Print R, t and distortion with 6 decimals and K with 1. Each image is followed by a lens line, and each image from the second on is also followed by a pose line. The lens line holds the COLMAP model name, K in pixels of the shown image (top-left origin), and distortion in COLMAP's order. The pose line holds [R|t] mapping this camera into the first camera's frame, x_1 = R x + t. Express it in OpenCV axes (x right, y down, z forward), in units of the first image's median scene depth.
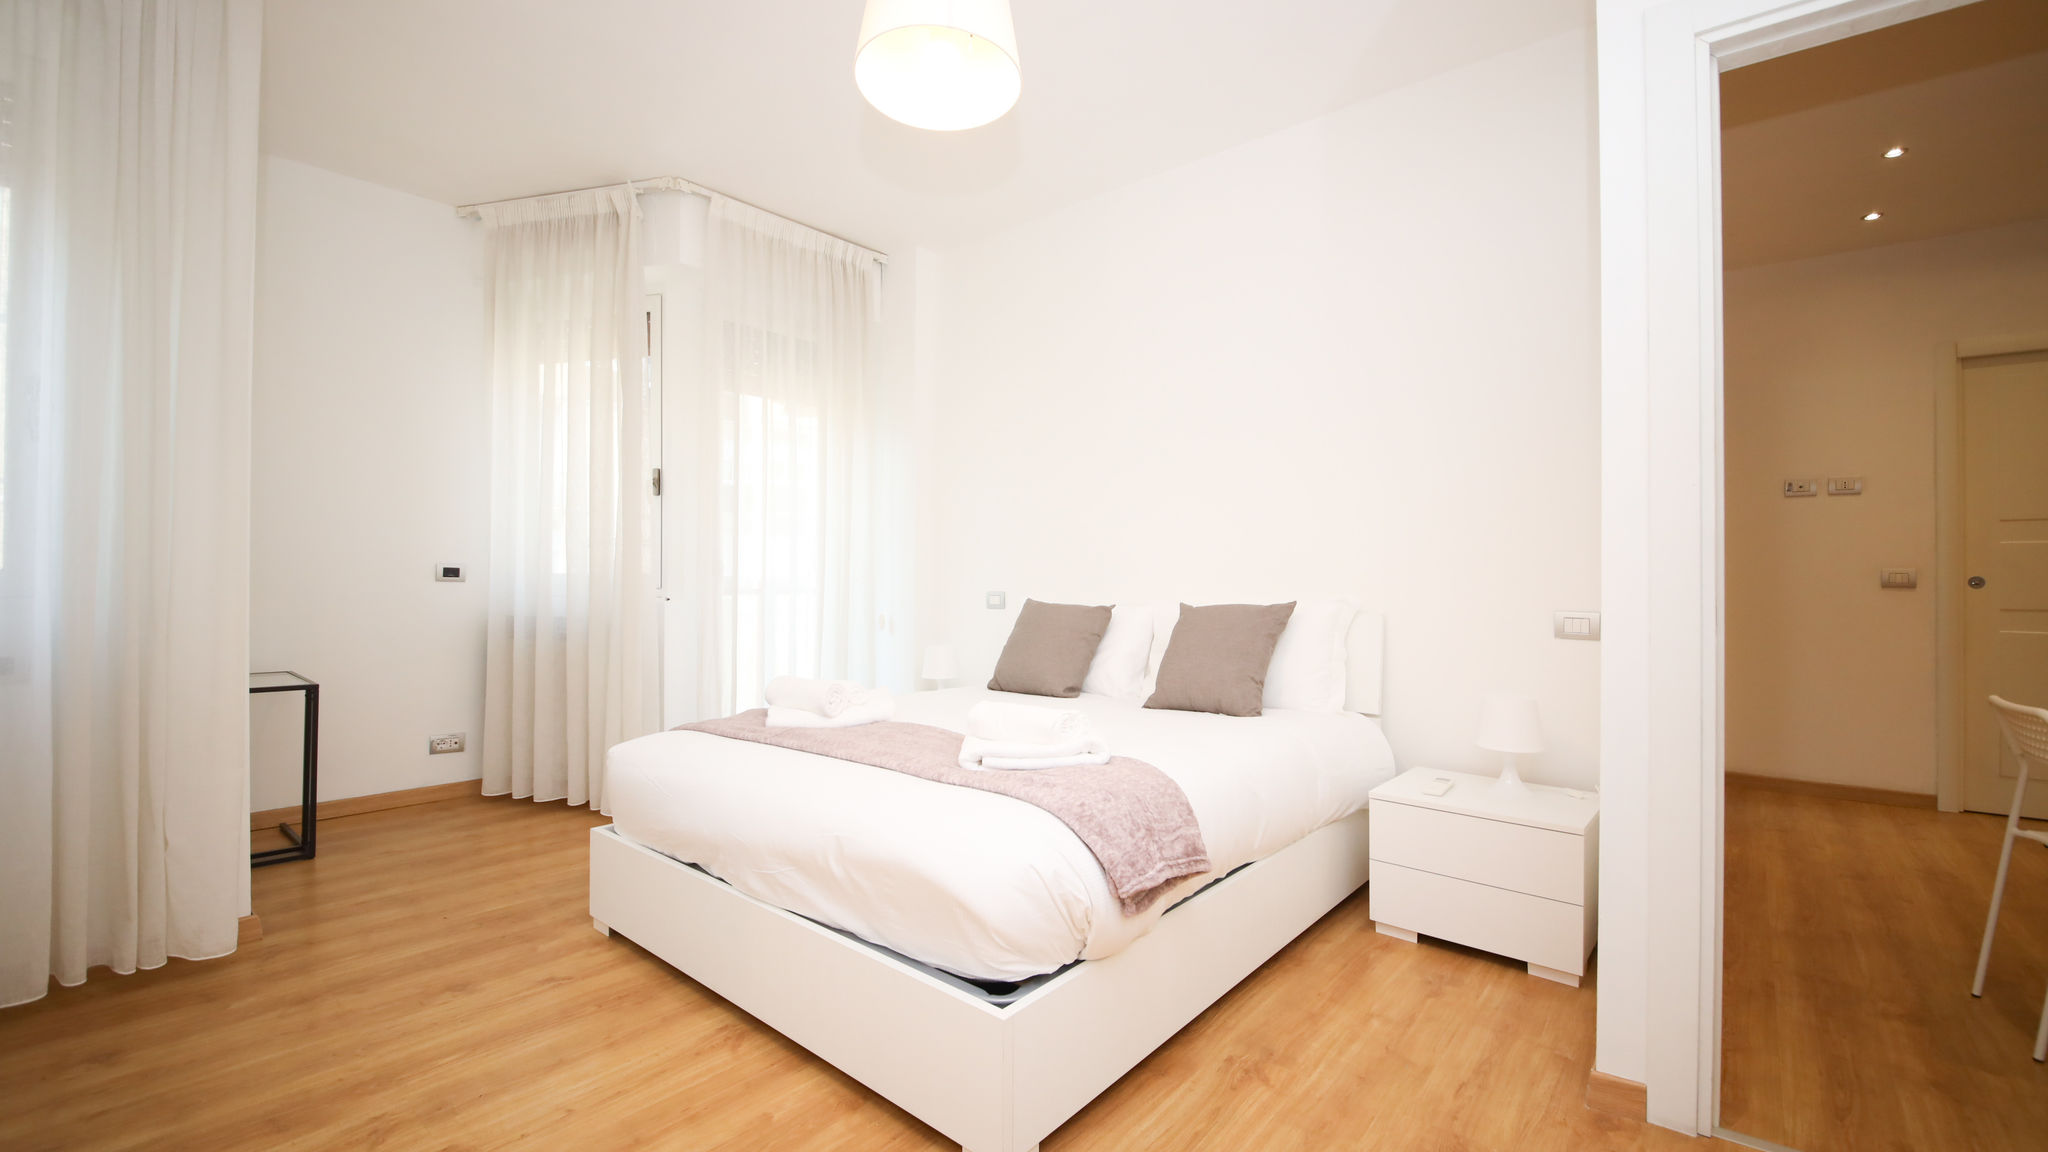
lens RADIAL K [[855.7, 0, 1024.0], [0, 855.7, 576.0], [0, 0, 1]] dist [0.000093, -0.011096]
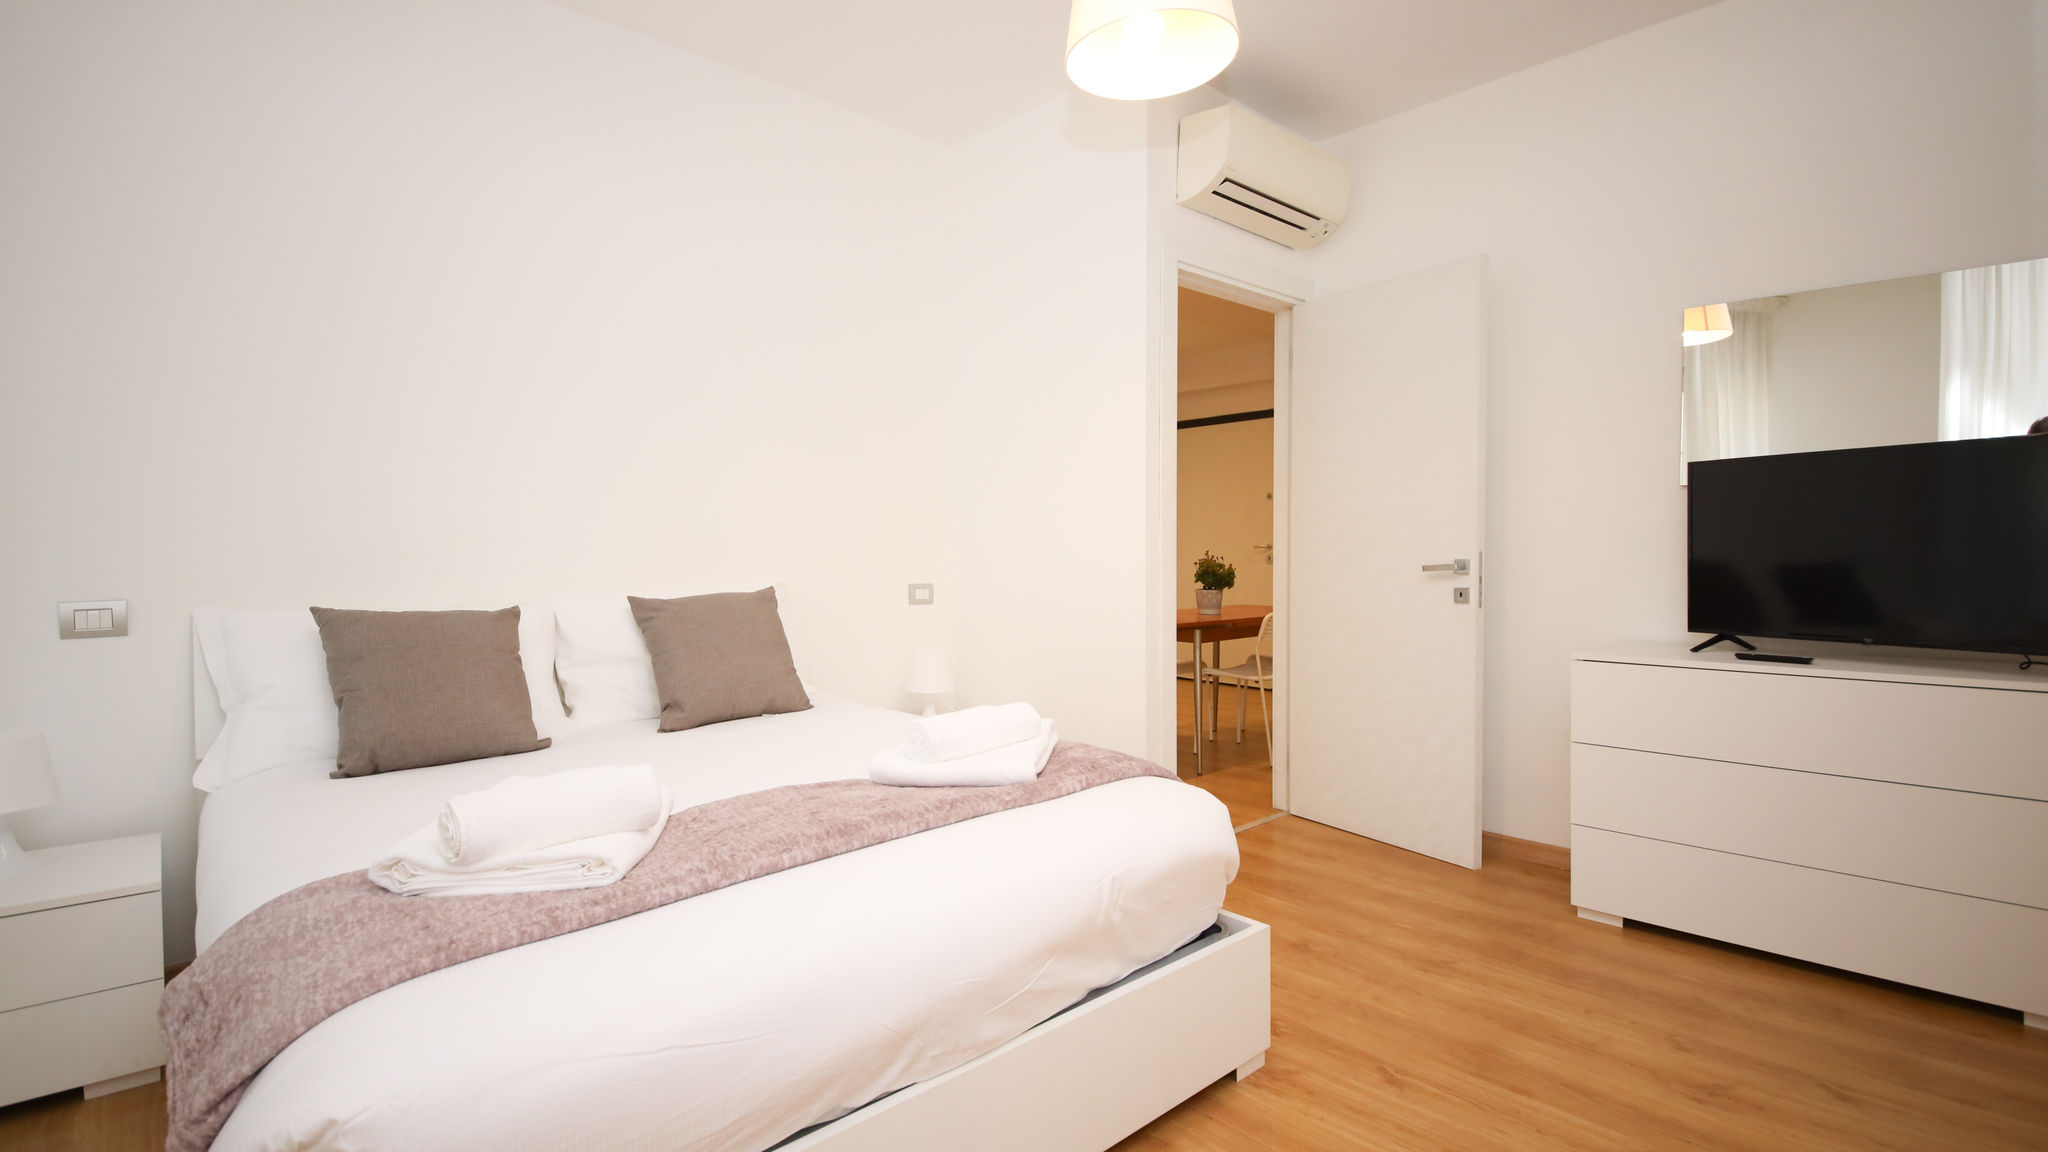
lens RADIAL K [[942.7, 0, 1028.9], [0, 942.7, 564.4], [0, 0, 1]] dist [0.024831, -0.033580]
pose [[0.133267, -0.012455, 0.991002, -0.920448], [0.001062, 0.999922, 0.012424, -0.011016], [-0.991080, -0.000603, 0.133270, 0.762805]]
